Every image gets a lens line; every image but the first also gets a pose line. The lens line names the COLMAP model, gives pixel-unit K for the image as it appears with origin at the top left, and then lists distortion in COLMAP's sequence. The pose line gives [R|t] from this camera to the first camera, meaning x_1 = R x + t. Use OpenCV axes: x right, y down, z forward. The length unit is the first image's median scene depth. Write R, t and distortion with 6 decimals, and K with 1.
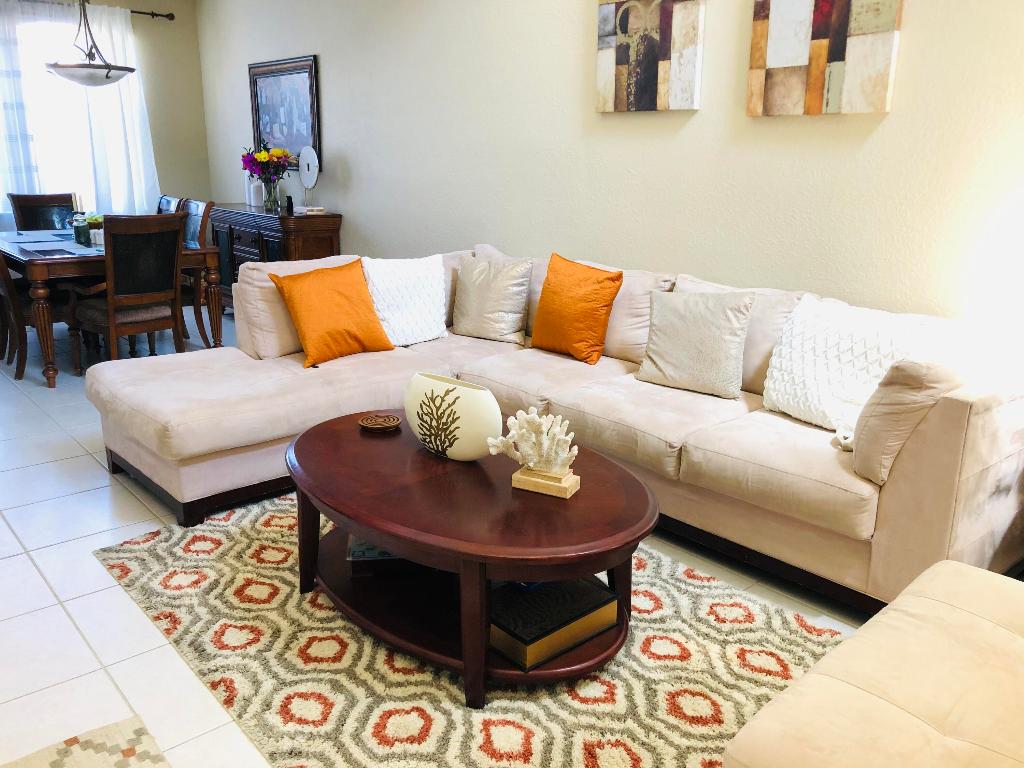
lens RADIAL K [[848.8, 0, 511.2], [0, 848.8, 382.0], [0, 0, 1]] dist [0.055592, -0.042926]
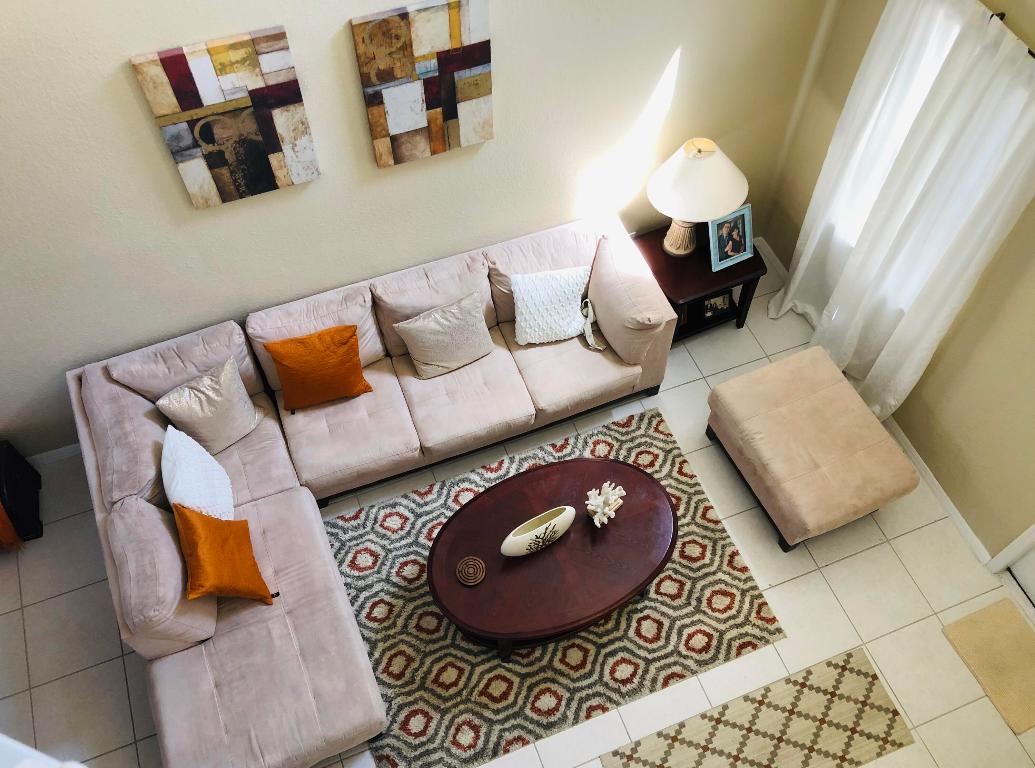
lens RADIAL K [[870.8, 0, 537.0], [0, 870.8, 415.2], [0, 0, 1]] dist [0.027359, 0.003027]
pose [[0.321335, -0.812023, 0.487199, -0.480632], [0.236494, 0.566996, 0.789041, -0.956791], [-0.916959, -0.138327, 0.374234, 0.298719]]
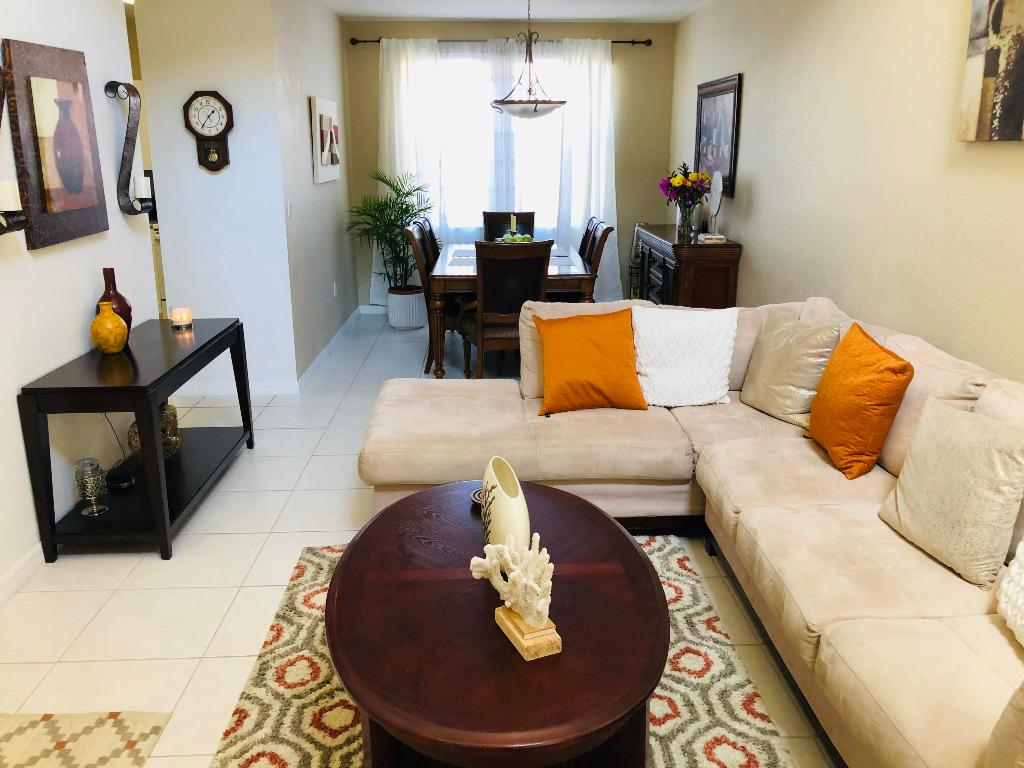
lens RADIAL K [[848.8, 0, 509.6], [0, 848.8, 373.9], [0, 0, 1]] dist [0.055592, -0.042926]
pose [[0.778194, 0.149374, -0.610001, 0.315539], [-0.153555, 0.987077, 0.045816, -0.102123], [0.608962, 0.058015, 0.791075, 0.208144]]
